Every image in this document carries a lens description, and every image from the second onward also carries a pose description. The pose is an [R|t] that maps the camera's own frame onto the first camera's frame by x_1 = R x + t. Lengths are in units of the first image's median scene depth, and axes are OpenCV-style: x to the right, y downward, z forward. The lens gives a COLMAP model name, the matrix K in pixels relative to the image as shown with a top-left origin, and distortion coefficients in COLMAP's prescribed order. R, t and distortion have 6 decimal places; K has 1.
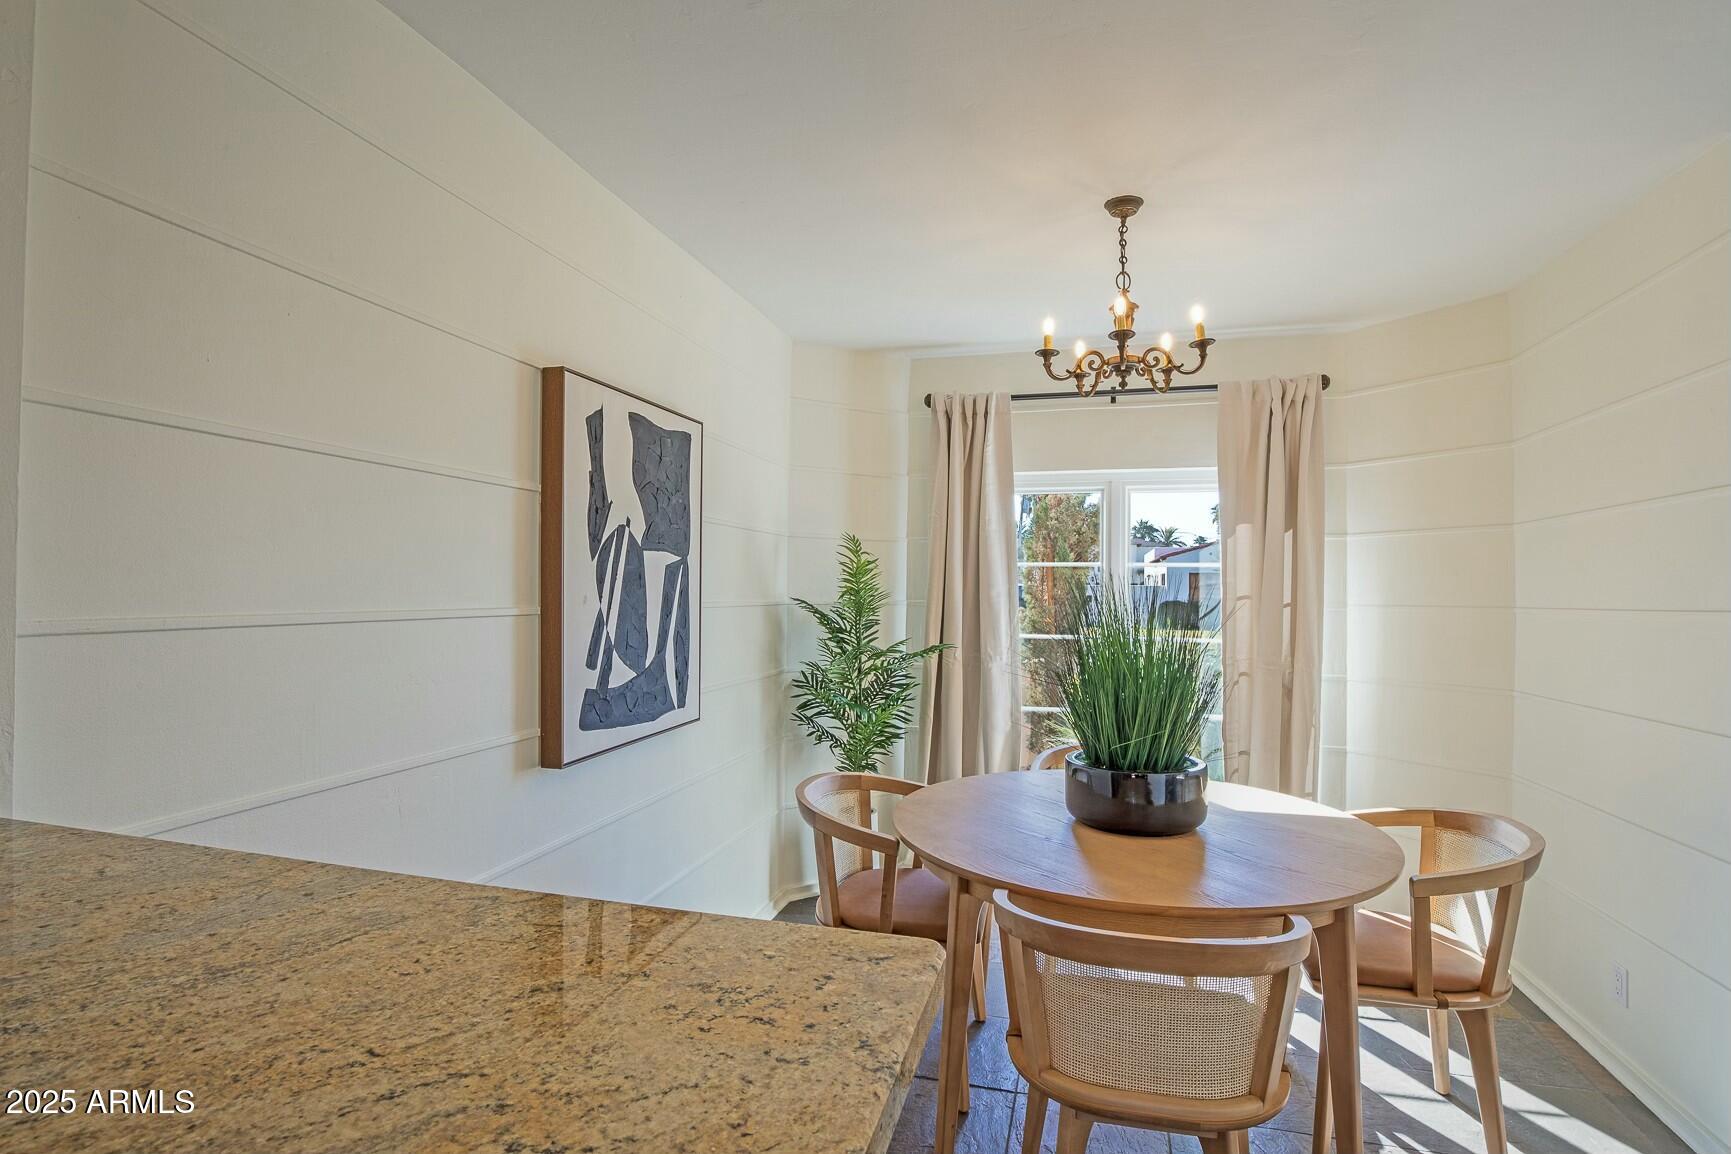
lens RADIAL K [[807.2, 0, 869.5], [0, 807.2, 585.3], [0, 0, 1]] dist [-0.030045, 0.010845]
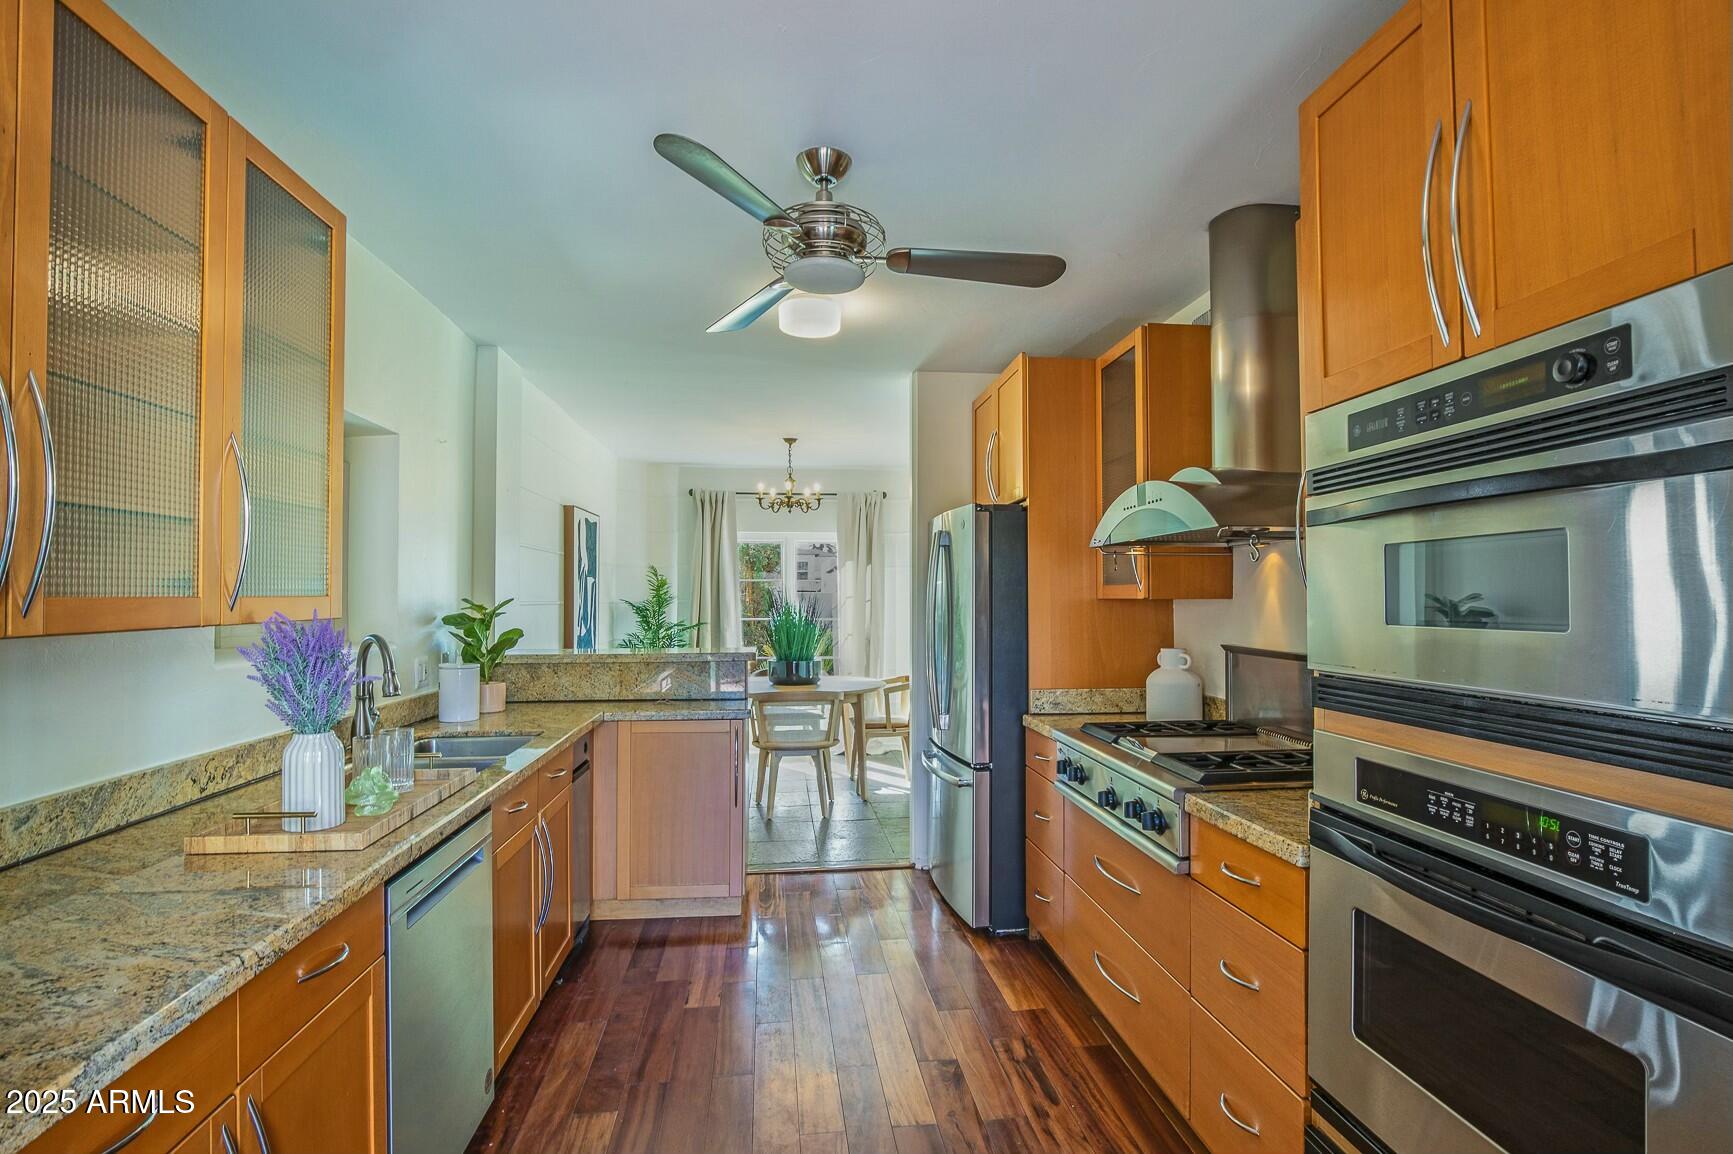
lens RADIAL K [[797.5, 0, 873.7], [0, 797.5, 583.5], [0, 0, 1]] dist [-0.003455, -0.000458]
pose [[0.923897, -0.001530, 0.382637, -1.284743], [0.006456, 0.999912, -0.011590, 0.021379], [-0.382586, 0.013178, 0.923826, -4.535872]]
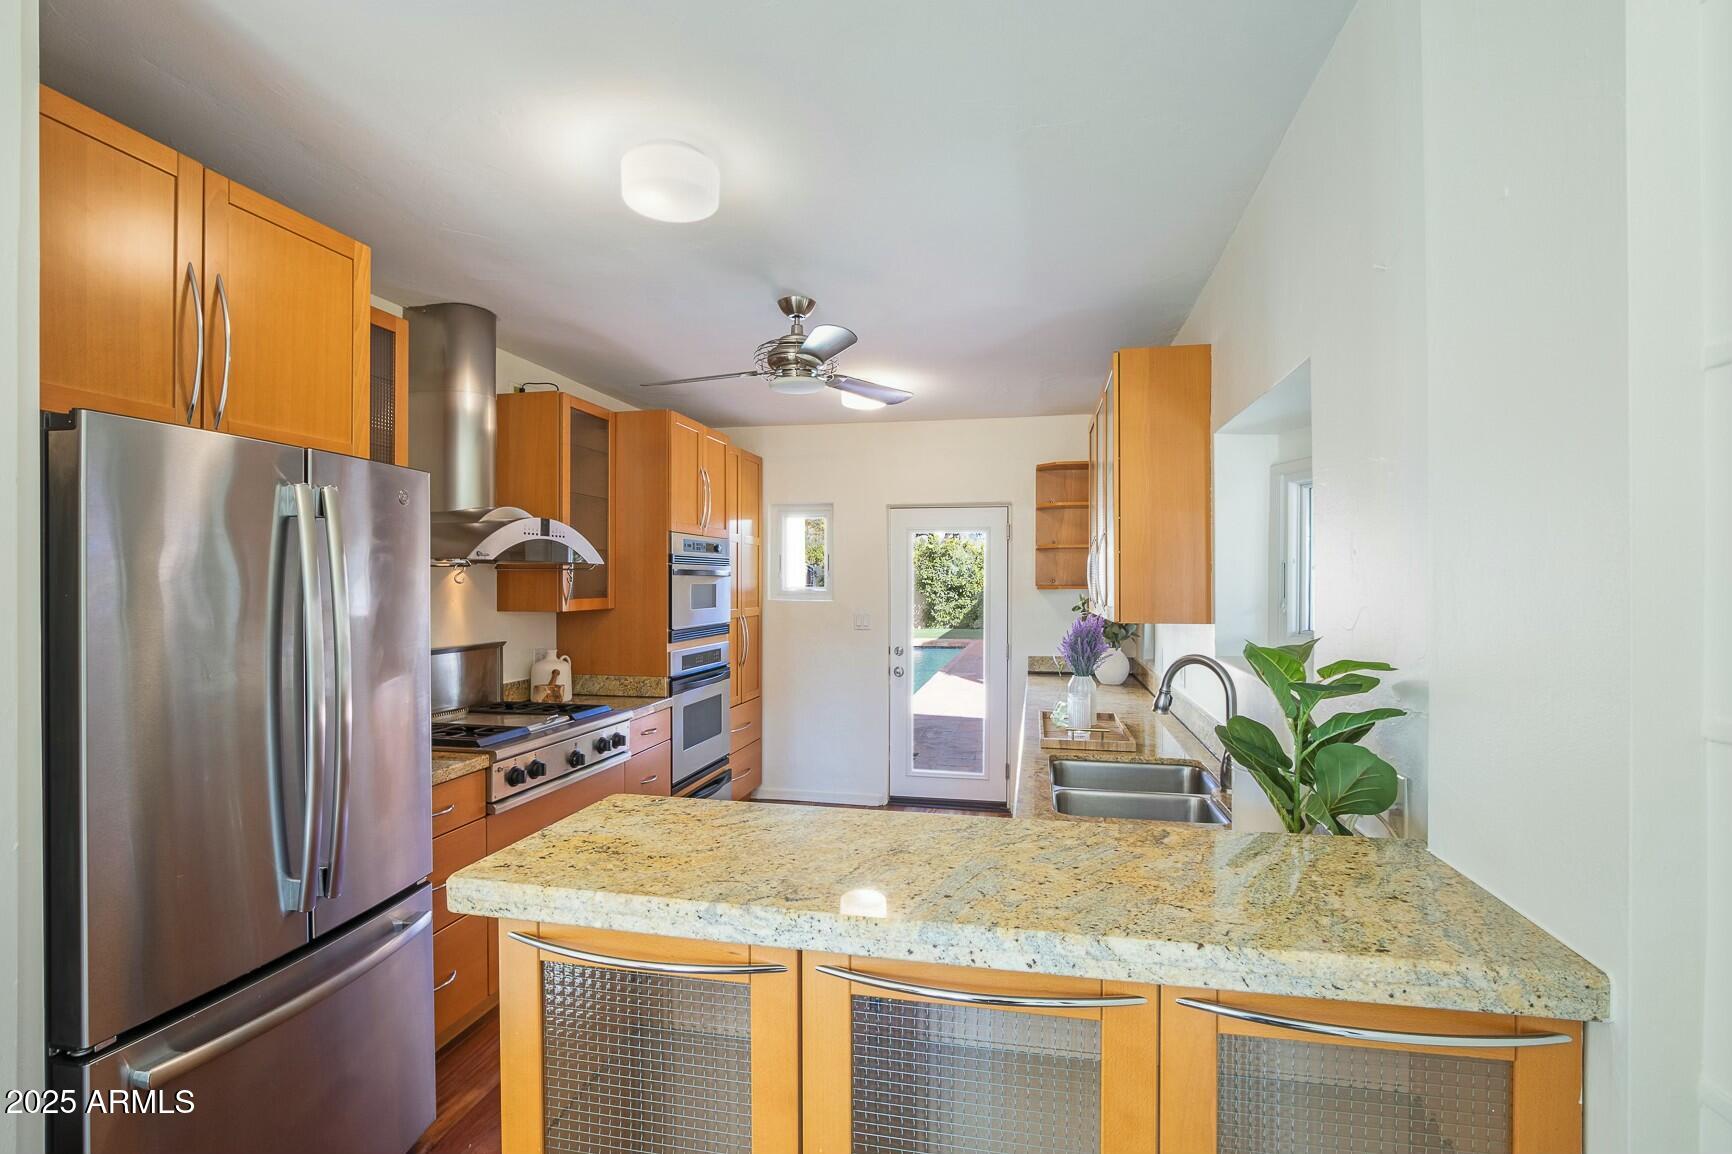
lens RADIAL K [[823.3, 0, 863.1], [0, 823.3, 586.5], [0, 0, 1]] dist [-0.042513, 0.012051]
pose [[-0.998788, -0.009397, -0.048318, -0.535334], [-0.009256, 0.999952, -0.003151, -0.070935], [0.048346, -0.002700, -0.998827, 2.303071]]
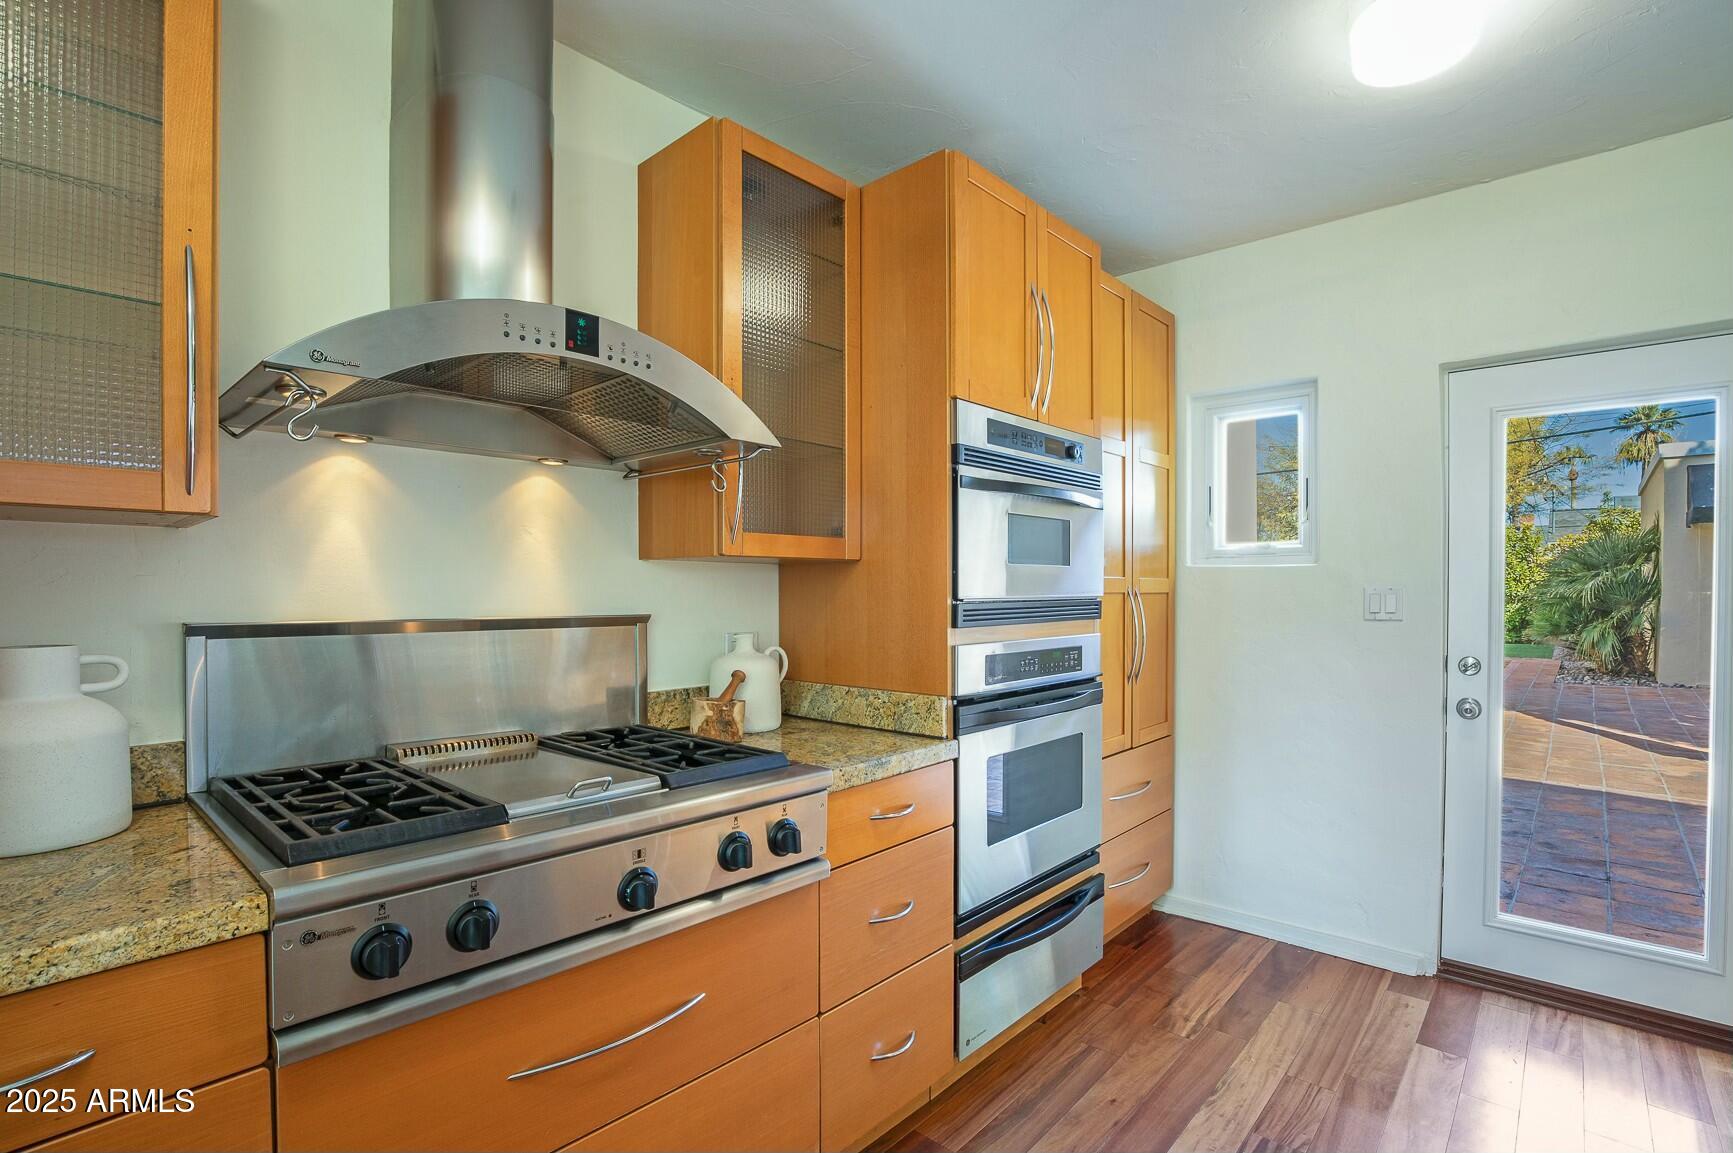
lens RADIAL K [[823.8, 0, 863.6], [0, 823.8, 586.0], [0, 0, 1]] dist [-0.042513, 0.012051]
pose [[-0.890654, -0.008901, 0.454595, -0.466765], [-0.012951, 0.999899, -0.005797, 0.192100], [-0.454497, -0.011051, -0.890679, -0.796296]]
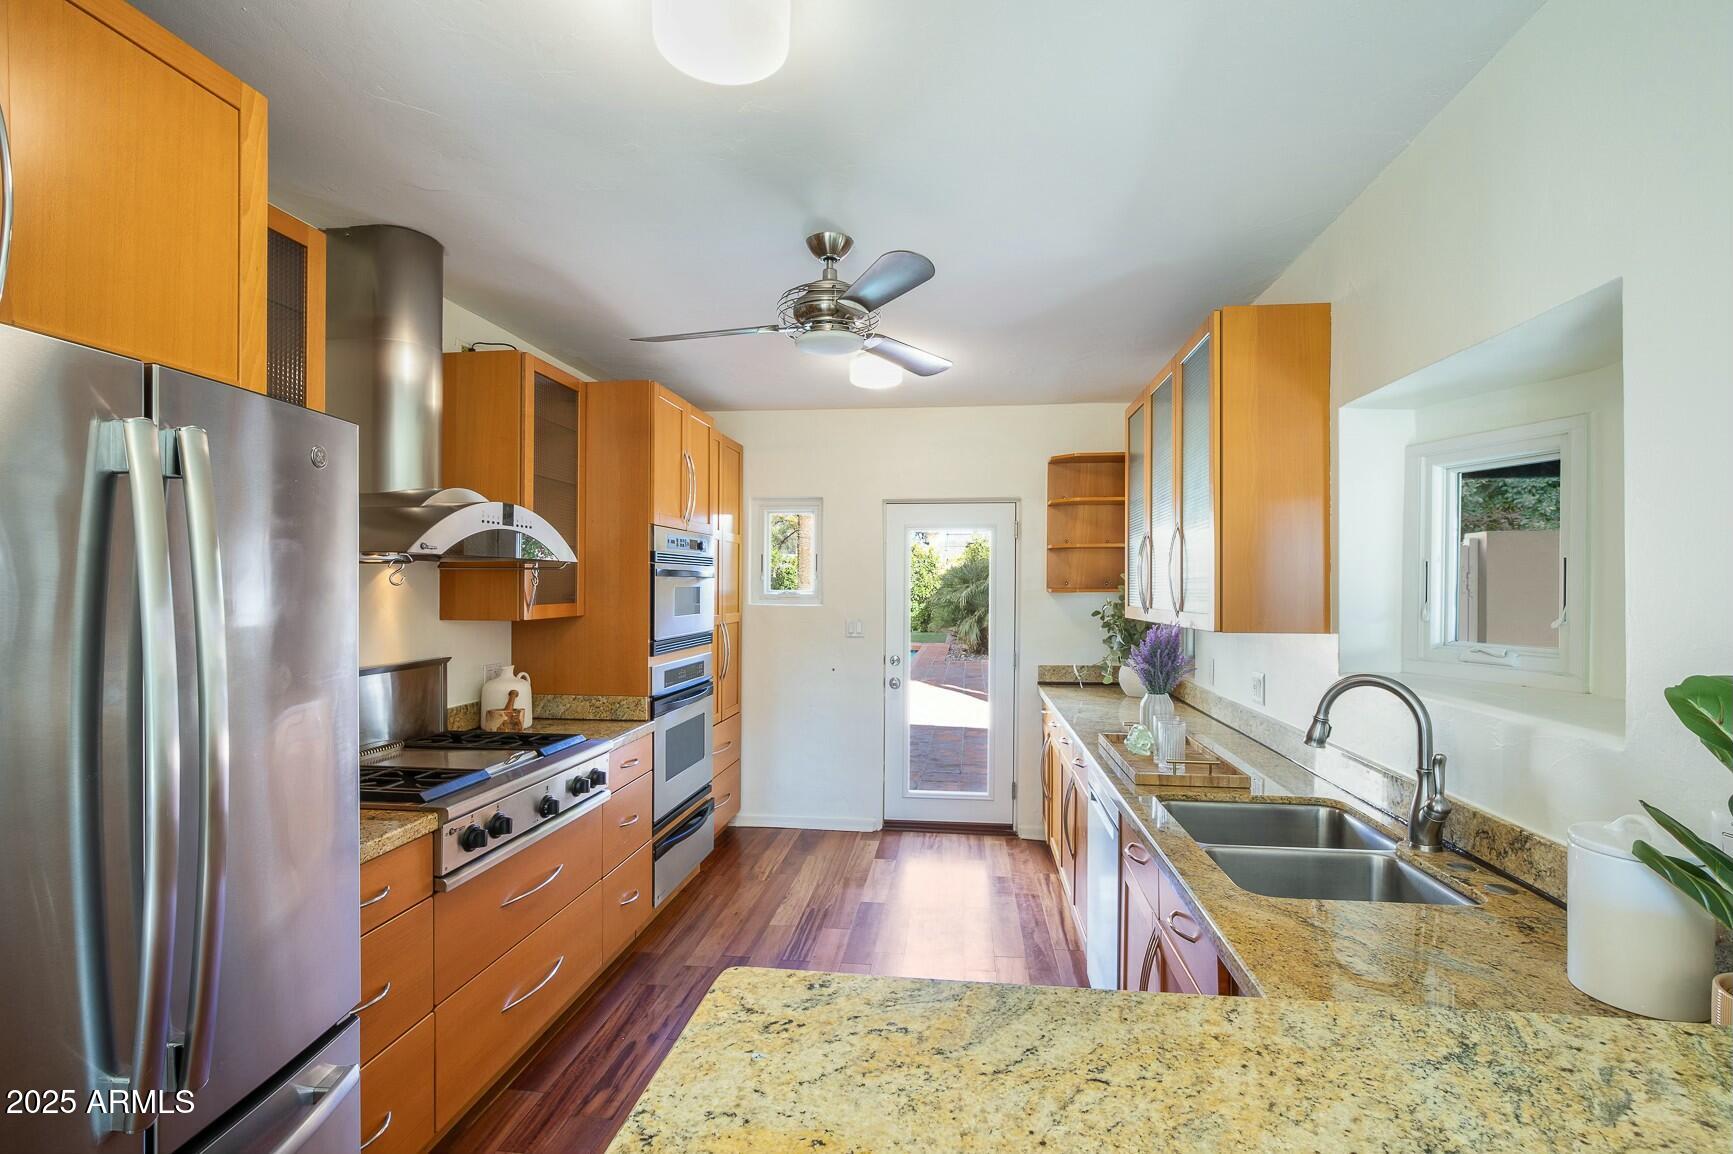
lens RADIAL K [[808.2, 0, 870.5], [0, 808.2, 585.3], [0, 0, 1]] dist [-0.030045, 0.010845]
pose [[-0.990356, -0.009846, -0.138198, -0.095779], [-0.008647, 0.999920, -0.009278, -0.068356], [0.138279, -0.007993, -0.990361, 1.424517]]
